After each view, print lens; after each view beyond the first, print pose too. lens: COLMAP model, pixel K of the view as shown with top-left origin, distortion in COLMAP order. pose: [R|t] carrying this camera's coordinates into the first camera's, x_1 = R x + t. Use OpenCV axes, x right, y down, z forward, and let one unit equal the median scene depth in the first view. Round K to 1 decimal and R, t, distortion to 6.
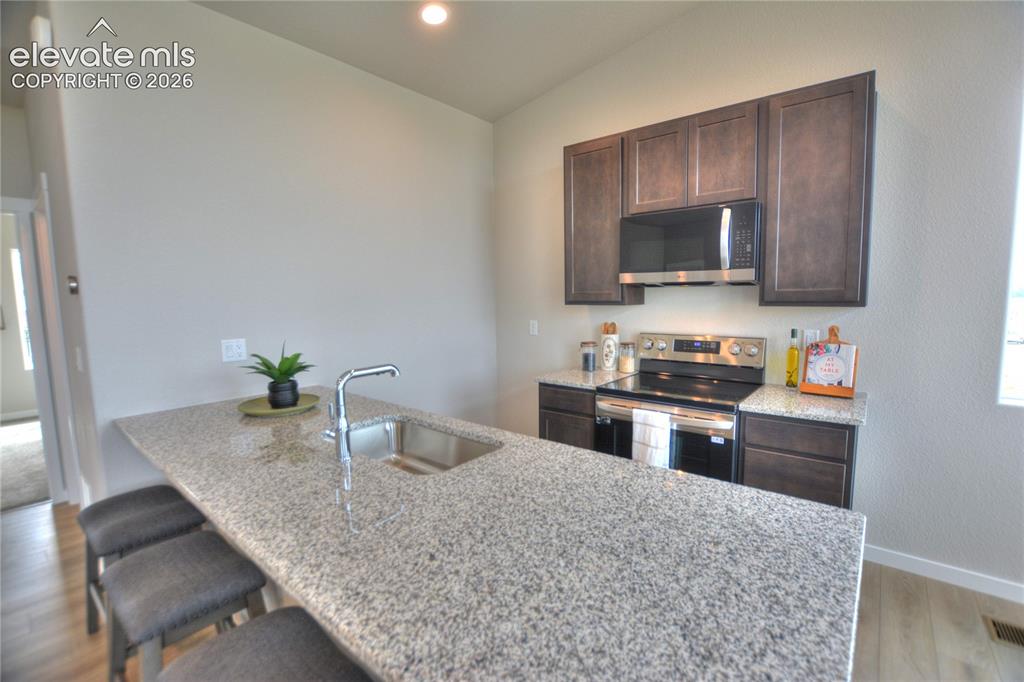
lens RADIAL K [[451.4, 0, 516.6], [0, 451.4, 342.6], [0, 0, 1]] dist [-0.029327, 0.000739]
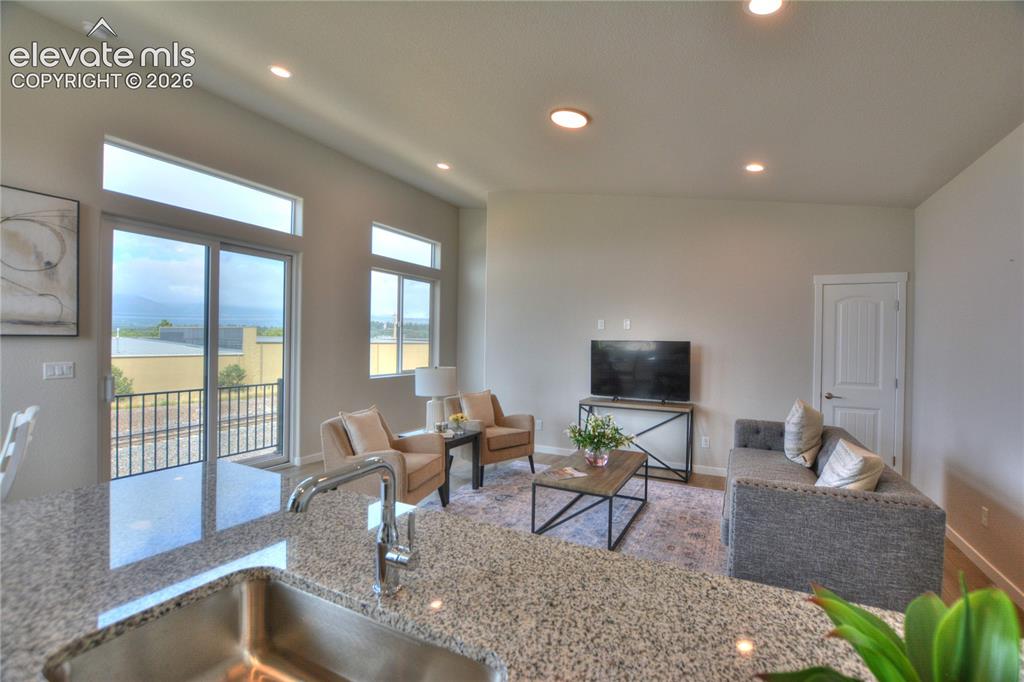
lens RADIAL K [[451.4, 0, 516.6], [0, 451.4, 342.6], [0, 0, 1]] dist [-0.029327, 0.000739]
pose [[-0.977082, -0.005096, -0.212803, -0.430103], [-0.028102, 0.994052, 0.105223, -0.165136], [0.211001, 0.108791, -0.971413, 1.630133]]
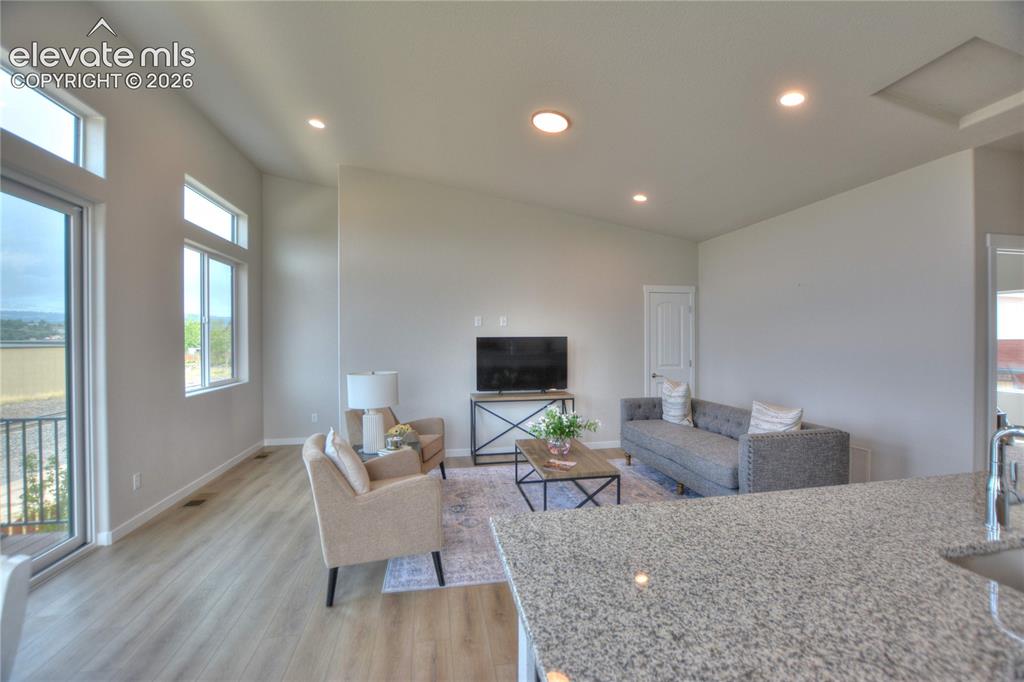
lens RADIAL K [[451.4, 0, 516.6], [0, 451.4, 342.6], [0, 0, 1]] dist [-0.029327, 0.000739]
pose [[-0.639042, 0.018690, -0.768945, 0.810250], [-0.067638, 0.994466, 0.080383, -0.089914], [0.766192, 0.103379, -0.634242, 0.796773]]
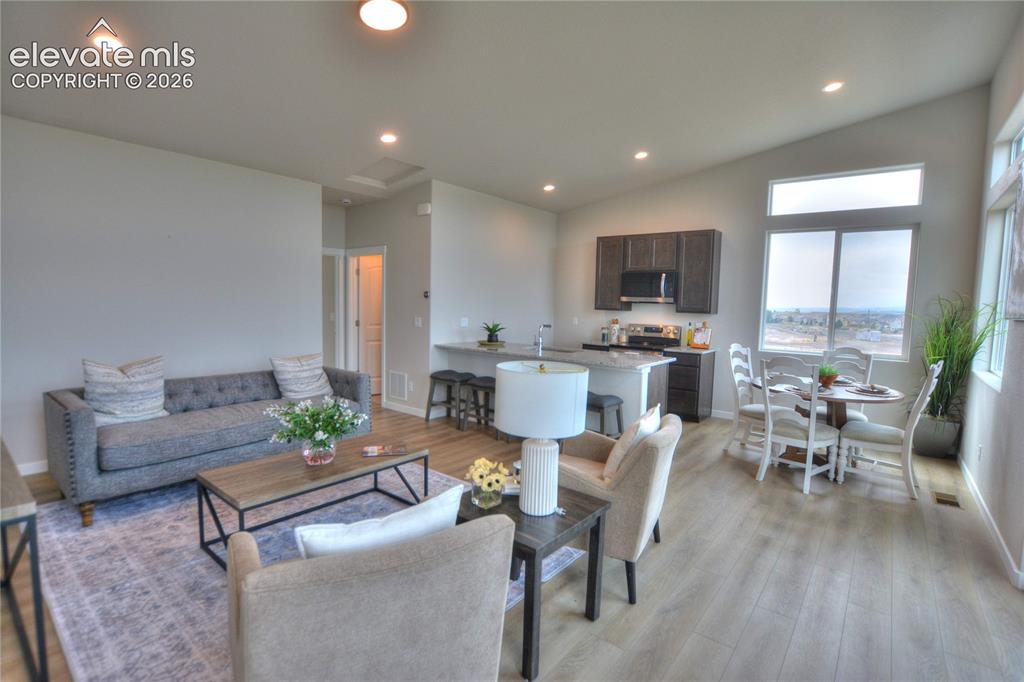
lens RADIAL K [[491.3, 0, 512.0], [0, 491.3, 341.0], [0, 0, 1]] dist [-0.013063, -0.000008]
pose [[0.999245, 0.036184, 0.014125, -0.646869], [-0.035870, 0.999117, -0.021887, 0.268666], [-0.014905, 0.021364, 0.999661, -2.735600]]
